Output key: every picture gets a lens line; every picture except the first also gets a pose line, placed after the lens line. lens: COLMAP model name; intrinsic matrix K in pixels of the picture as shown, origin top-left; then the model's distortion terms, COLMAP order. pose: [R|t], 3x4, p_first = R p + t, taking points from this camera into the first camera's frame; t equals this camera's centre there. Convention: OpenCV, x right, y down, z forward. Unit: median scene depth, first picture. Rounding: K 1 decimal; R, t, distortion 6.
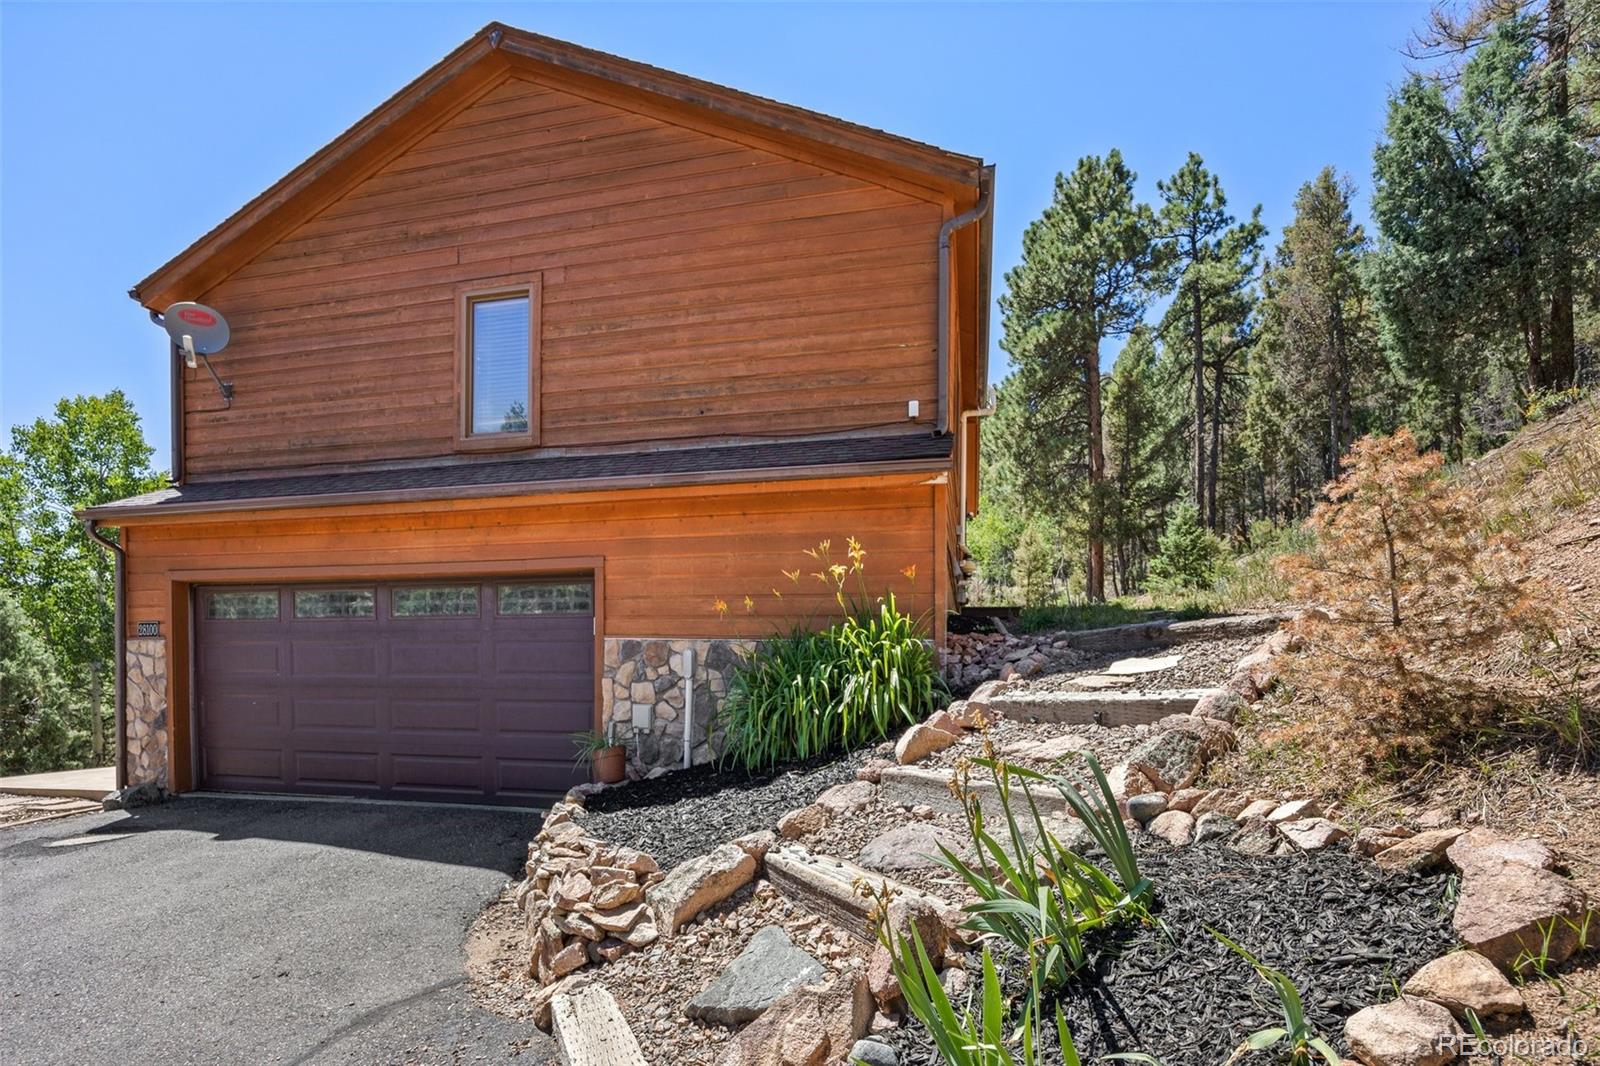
lens RADIAL K [[742.0, 0, 799.3], [0, 742.0, 561.1], [0, 0, 1]] dist [-0.009079, -0.000393]
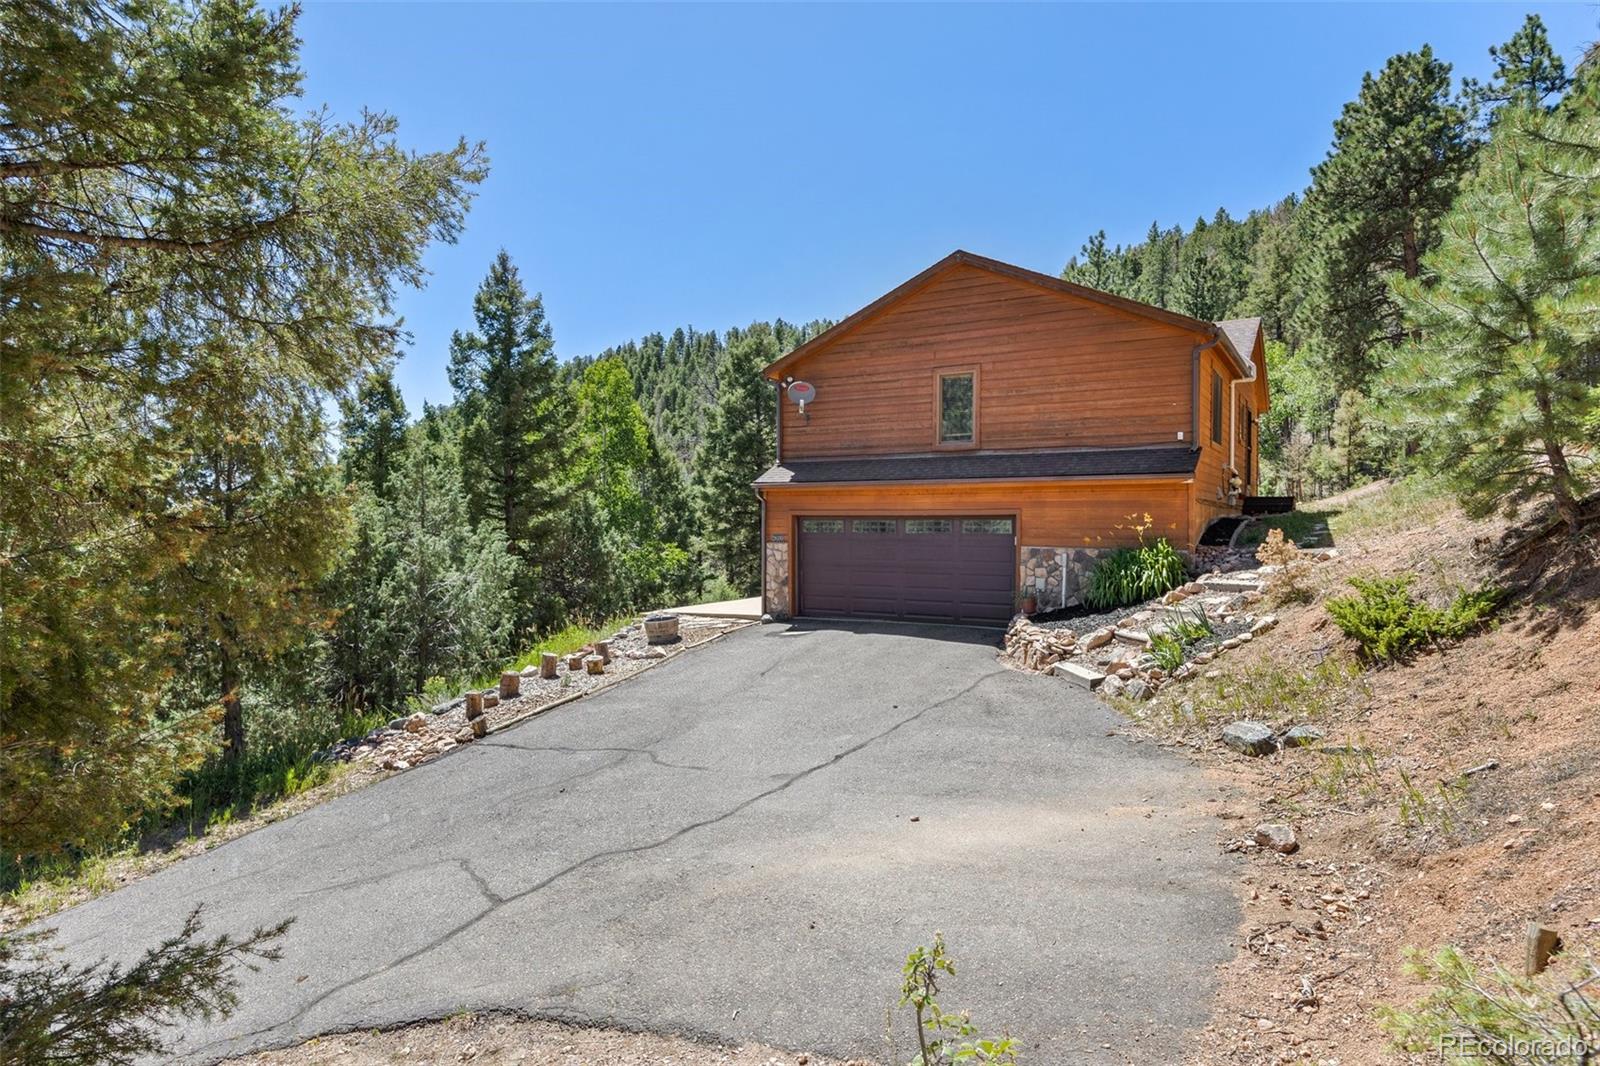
lens RADIAL K [[853.0, 0, 800.0], [0, 853.0, 533.0], [0, 0, 1]] dist [-0.013677, 0.001164]
pose [[0.944951, -0.007088, -0.327136, -0.063318], [0.061885, 0.985594, 0.157401, -0.347026], [0.321308, -0.168981, 0.931776, -1.415771]]
